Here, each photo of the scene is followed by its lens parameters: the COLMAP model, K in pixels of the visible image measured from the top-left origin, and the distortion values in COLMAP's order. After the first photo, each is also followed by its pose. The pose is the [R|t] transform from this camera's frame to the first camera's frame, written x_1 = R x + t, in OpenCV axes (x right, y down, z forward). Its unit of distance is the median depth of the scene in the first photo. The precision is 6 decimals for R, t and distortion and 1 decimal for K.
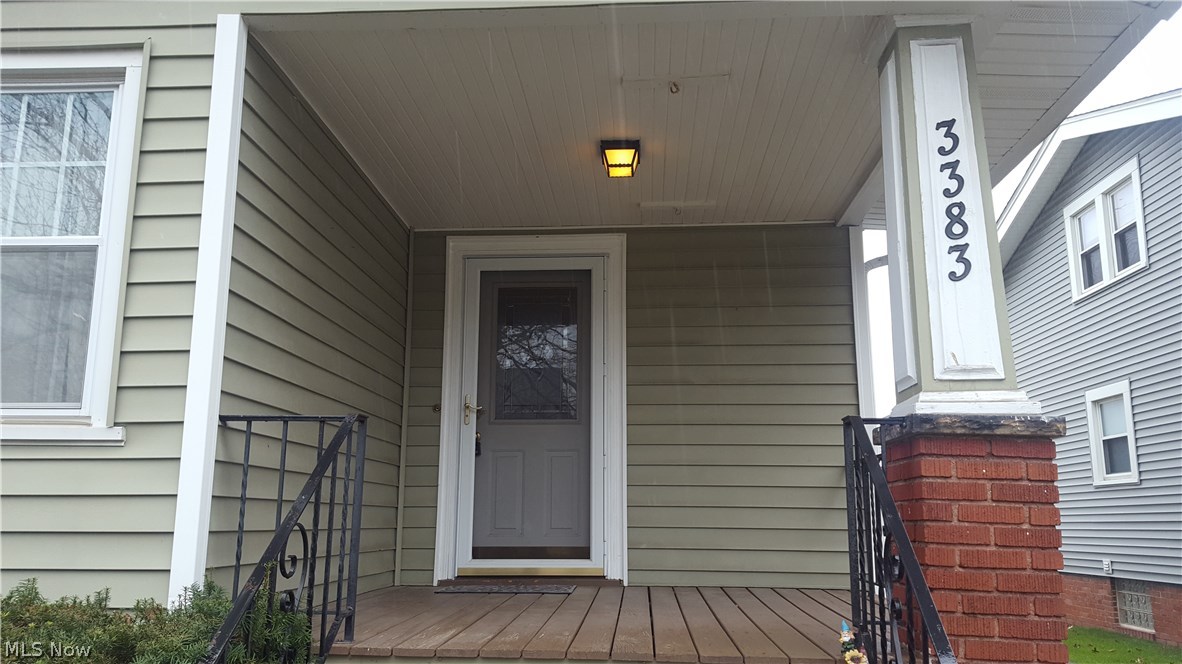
lens RADIAL K [[858.8, 0, 591.0], [0, 858.8, 332.0], [0, 0, 1]] dist [0.129812, -0.204302]
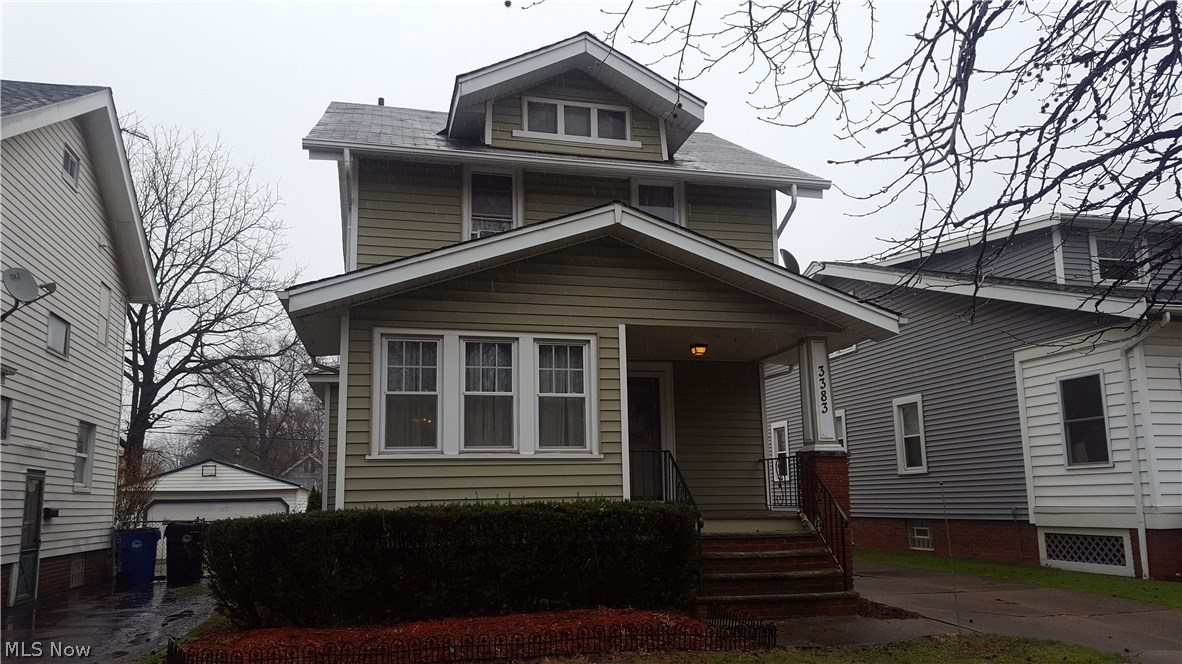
lens RADIAL K [[858.8, 0, 591.0], [0, 858.8, 332.0], [0, 0, 1]] dist [0.129812, -0.204302]
pose [[0.956279, 0.030294, 0.290881, -1.542544], [-0.039609, 0.998872, 0.026189, -0.443184], [-0.289760, -0.036565, 0.956401, -2.125672]]
